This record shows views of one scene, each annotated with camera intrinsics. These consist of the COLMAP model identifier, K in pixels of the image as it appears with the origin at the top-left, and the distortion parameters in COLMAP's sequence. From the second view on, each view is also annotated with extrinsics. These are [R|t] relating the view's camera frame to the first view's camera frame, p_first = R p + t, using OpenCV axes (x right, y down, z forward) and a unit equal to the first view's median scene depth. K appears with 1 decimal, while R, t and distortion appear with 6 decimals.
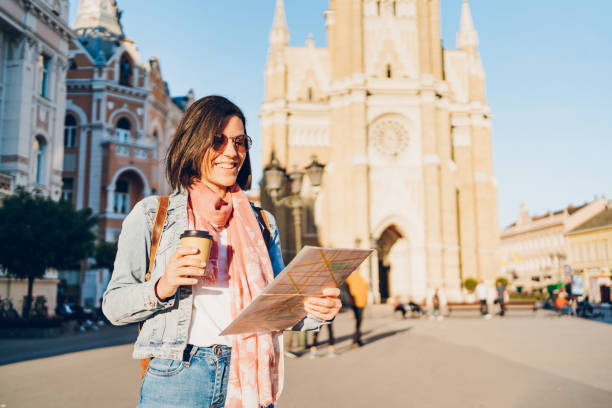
lens RADIAL K [[604.5, 0, 304.3], [0, 604.5, 206.5], [0, 0, 1]] dist [0.004446, 0.000000]
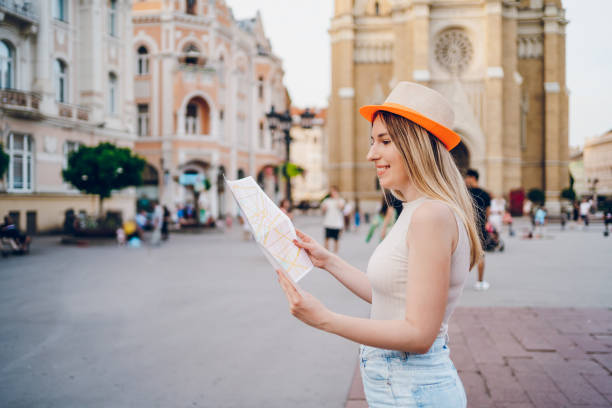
lens RADIAL K [[604.5, 0, 302.4], [0, 604.5, 207.6], [0, 0, 1]] dist [0.004446, 0.000000]
pose [[0.987022, 0.004360, -0.160528, 0.075557], [0.020454, 0.988076, 0.152602, -0.020965], [0.159279, -0.153905, 0.975163, -0.072083]]
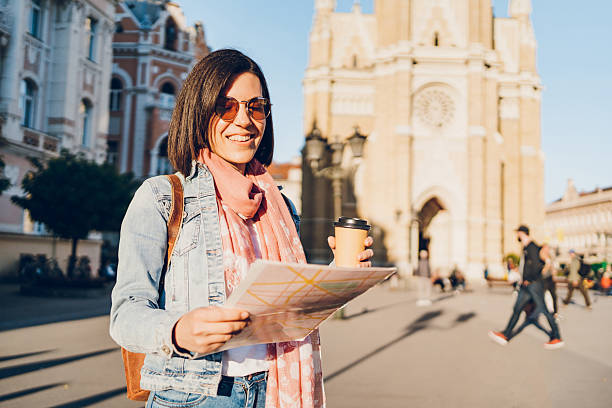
lens RADIAL K [[604.5, 0, 308.1], [0, 604.5, 199.8], [0, 0, 1]] dist [0.004446, 0.000000]
pose [[0.997681, 0.031013, -0.060588, 0.000447], [-0.028440, 0.998676, 0.042875, -0.001569], [0.061838, -0.041052, 0.997242, 0.004345]]
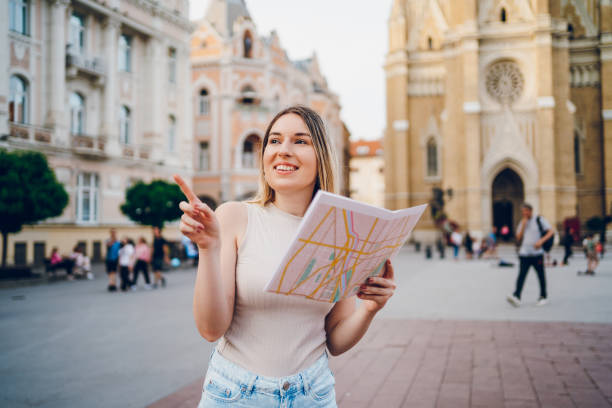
lens RADIAL K [[604.5, 0, 307.0], [0, 604.5, 207.2], [0, 0, 1]] dist [0.004446, 0.000000]
pose [[0.961504, -0.013430, -0.274463, 0.131415], [0.042150, 0.994193, 0.099015, -0.026177], [0.271539, -0.106772, 0.956486, -0.113376]]
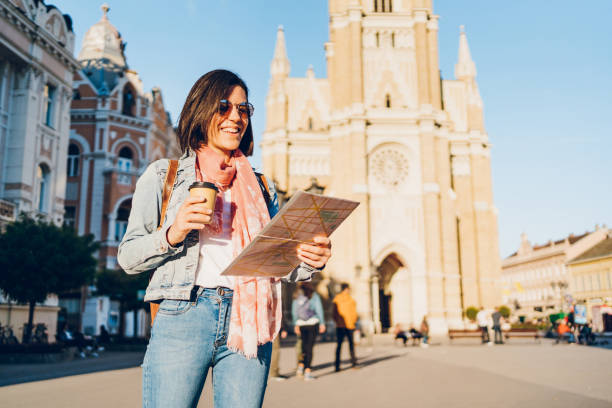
lens RADIAL K [[604.5, 0, 302.1], [0, 604.5, 206.9], [0, 0, 1]] dist [0.004446, 0.000000]
pose [[0.999988, -0.001236, -0.004823, 0.000380], [0.000994, 0.998756, -0.049855, 0.004157], [0.004879, 0.049850, 0.998745, -0.003936]]
